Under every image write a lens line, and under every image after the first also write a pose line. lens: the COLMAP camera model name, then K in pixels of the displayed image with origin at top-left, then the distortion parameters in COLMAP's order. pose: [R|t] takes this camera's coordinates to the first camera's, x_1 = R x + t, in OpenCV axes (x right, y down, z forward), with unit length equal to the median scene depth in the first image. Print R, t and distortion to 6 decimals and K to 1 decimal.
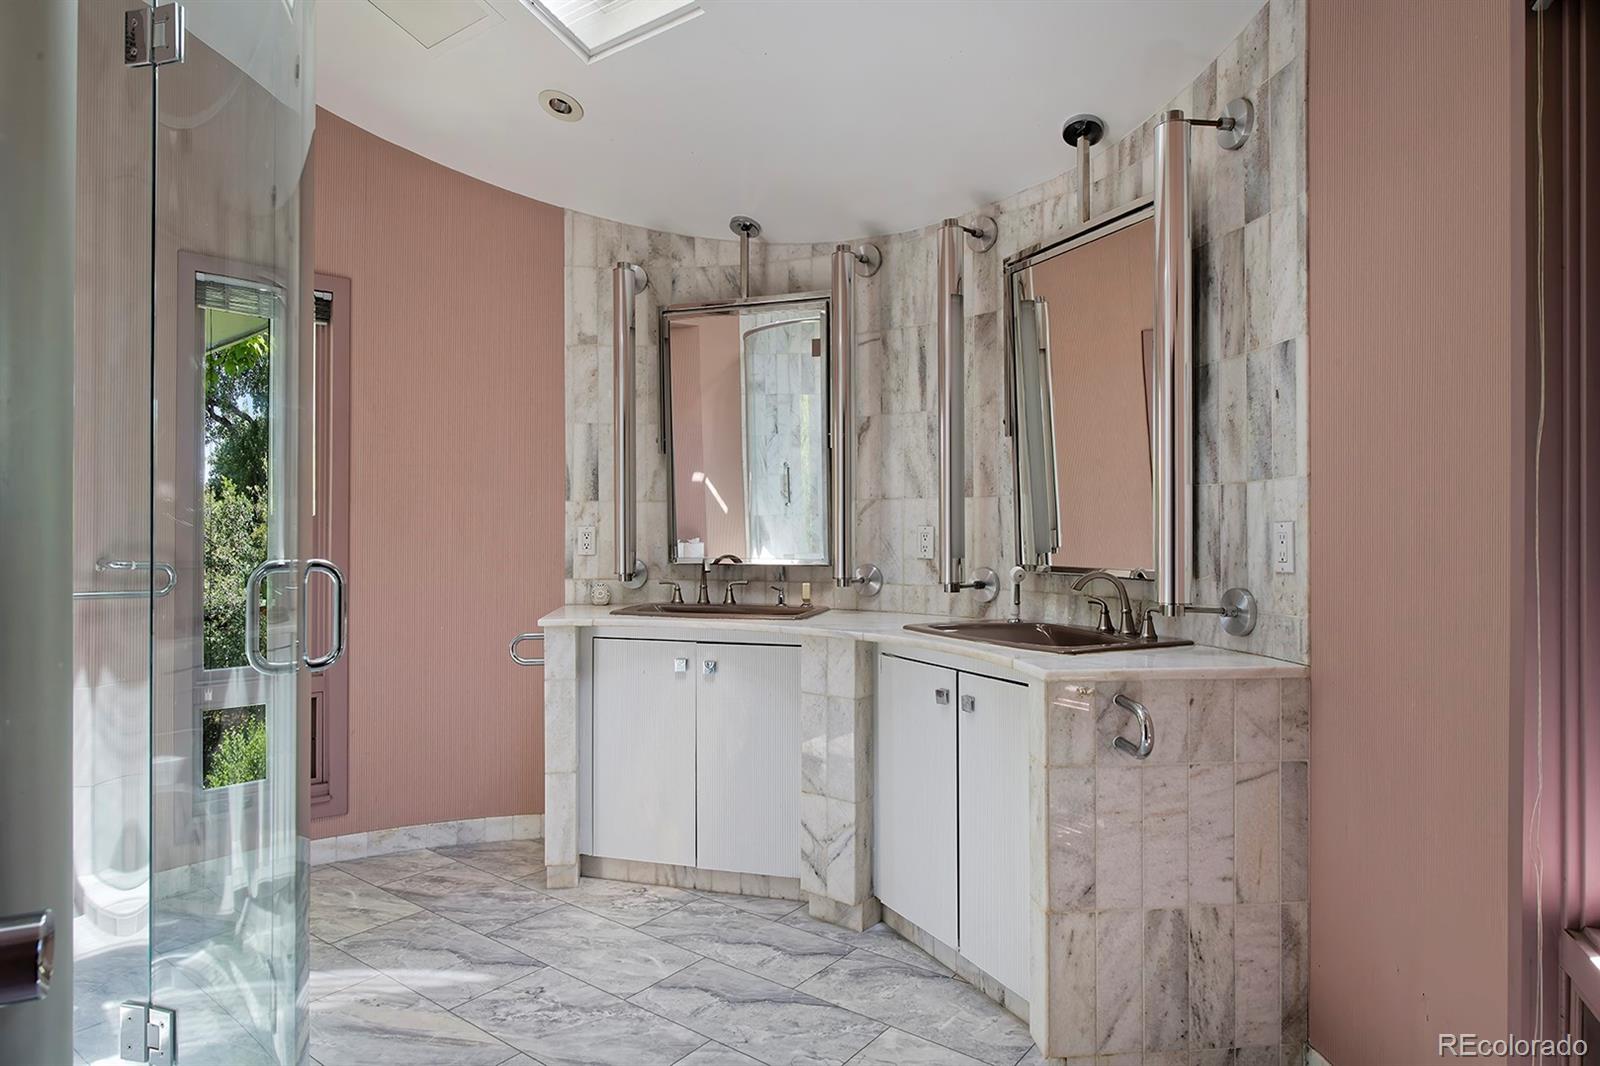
lens RADIAL K [[985.9, 0, 798.3], [0, 985.9, 528.0], [0, 0, 1]] dist [0.001890, -0.000566]
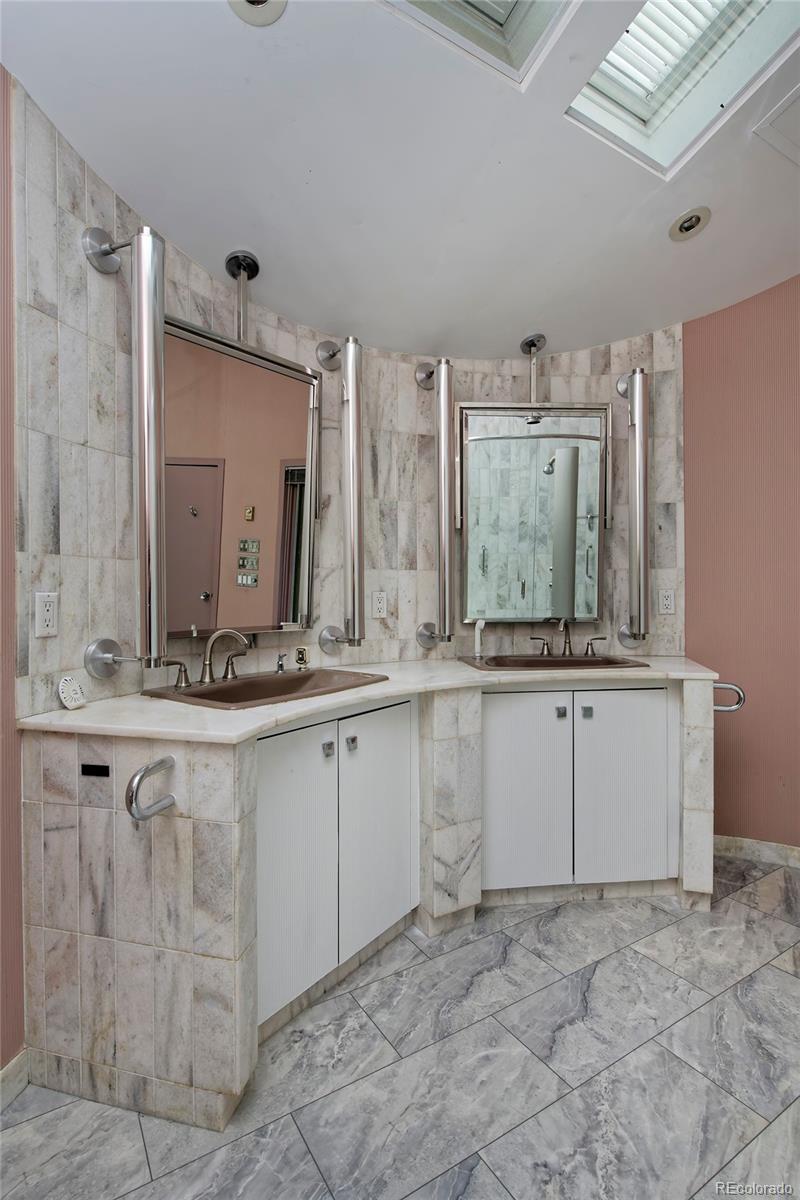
lens RADIAL K [[610.1, 0, 399.4], [0, 610.1, 597.0], [0, 0, 1]] dist [-0.001482, 0.000493]
pose [[0.314594, -0.008731, 0.949186, -0.669875], [0.002624, 0.999962, 0.008329, -0.002062], [-0.949223, -0.000129, 0.314605, 0.832493]]
